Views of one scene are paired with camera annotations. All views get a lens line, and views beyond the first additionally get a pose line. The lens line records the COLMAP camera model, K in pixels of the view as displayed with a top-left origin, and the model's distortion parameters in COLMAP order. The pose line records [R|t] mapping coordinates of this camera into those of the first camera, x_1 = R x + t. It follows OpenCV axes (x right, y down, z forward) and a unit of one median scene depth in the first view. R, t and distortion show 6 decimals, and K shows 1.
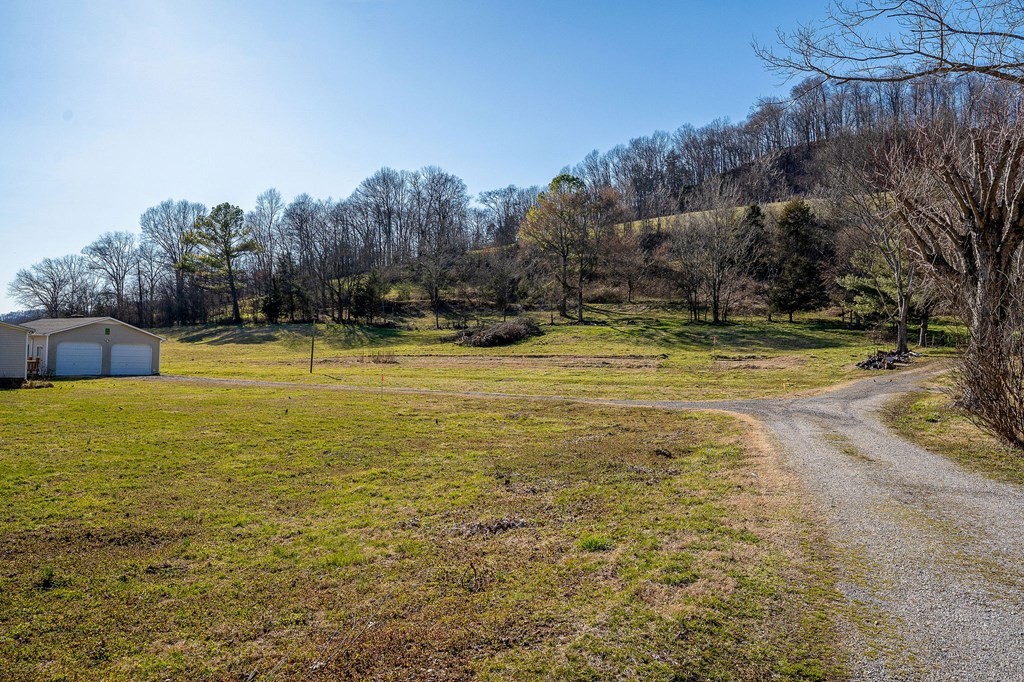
lens RADIAL K [[732.5, 0, 512.6], [0, 732.5, 338.0], [0, 0, 1]] dist [0.004066, 0.004166]
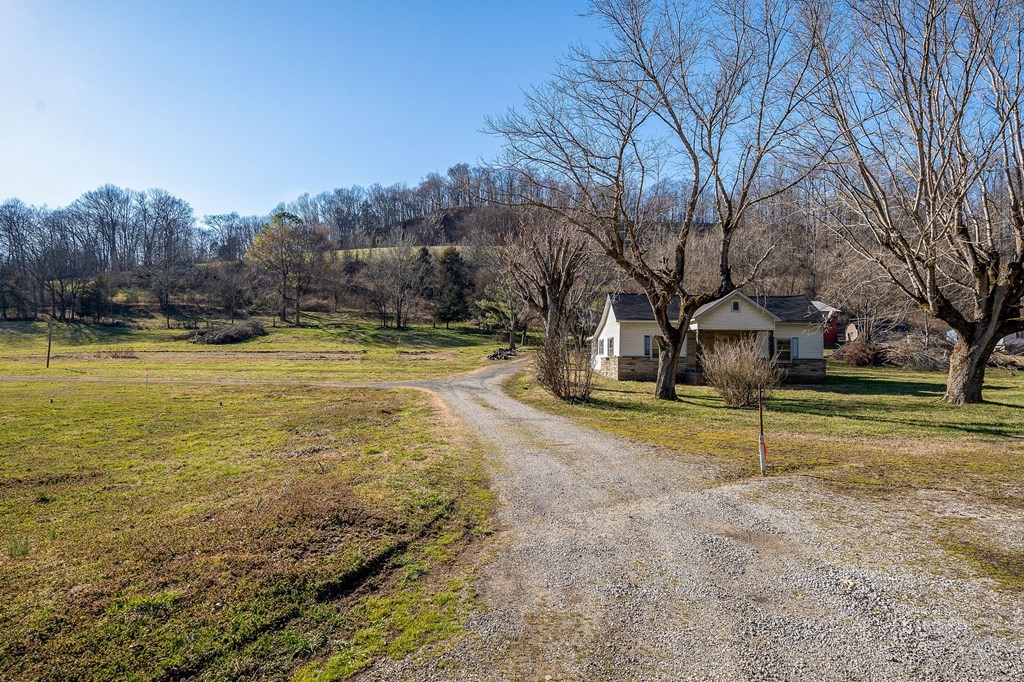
lens RADIAL K [[732.5, 0, 512.5], [0, 732.5, 340.8], [0, 0, 1]] dist [0.004066, 0.004166]
pose [[0.885571, 0.000816, 0.464503, -0.181888], [-0.010655, 0.999771, 0.018559, -0.023477], [-0.464382, -0.021384, 0.885377, -0.356825]]
